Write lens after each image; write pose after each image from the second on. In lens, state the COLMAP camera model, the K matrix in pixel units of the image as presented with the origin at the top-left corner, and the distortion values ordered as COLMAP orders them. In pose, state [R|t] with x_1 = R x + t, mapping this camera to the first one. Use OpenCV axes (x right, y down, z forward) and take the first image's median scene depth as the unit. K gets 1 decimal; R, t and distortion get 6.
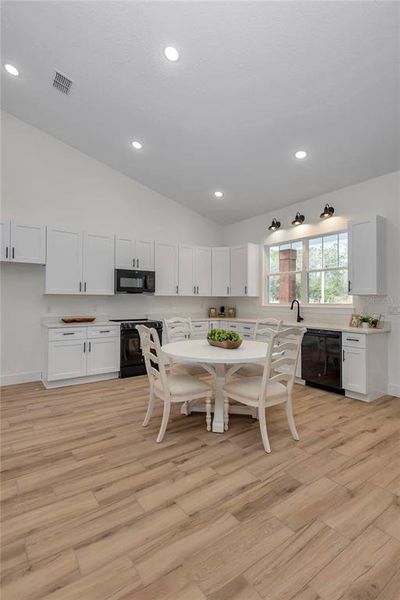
lens RADIAL K [[291.9, 0, 208.5], [0, 291.9, 281.7], [0, 0, 1]] dist [0.001233, 0.000018]
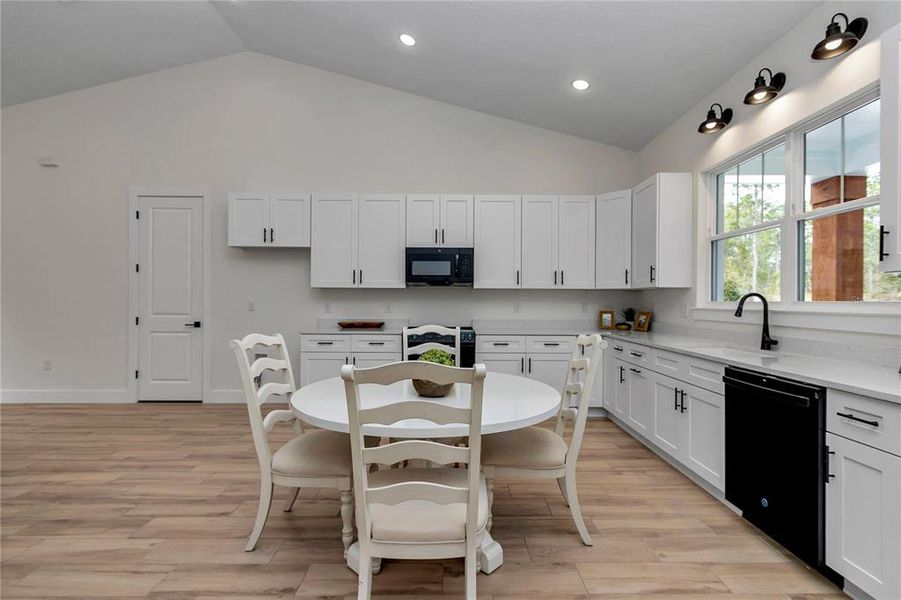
lens RADIAL K [[418.1, 0, 467.3], [0, 418.1, 300.6], [0, 0, 1]] dist [0.000037, -0.000302]
pose [[0.813779, 0.000141, -0.581175, 0.407221], [0.033004, 0.998375, 0.046456, 0.045302], [0.580237, -0.056987, 0.812452, 0.424167]]
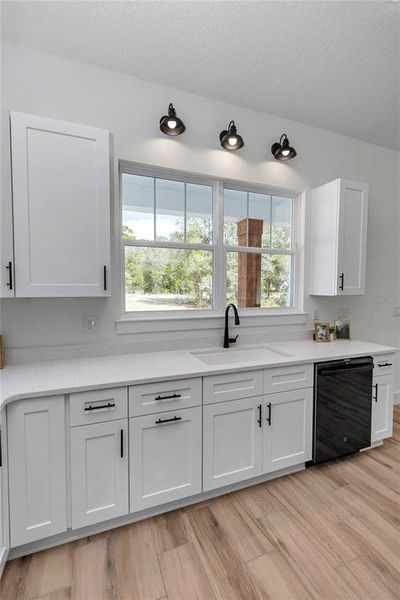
lens RADIAL K [[278.4, 0, 206.9], [0, 278.4, 301.6], [0, 0, 1]] dist [0.000037, -0.000302]
pose [[0.261617, -0.050027, 0.963874, -0.200484], [-0.065398, 0.995442, 0.069416, 0.039799], [-0.962954, -0.081196, 0.257153, 1.208669]]
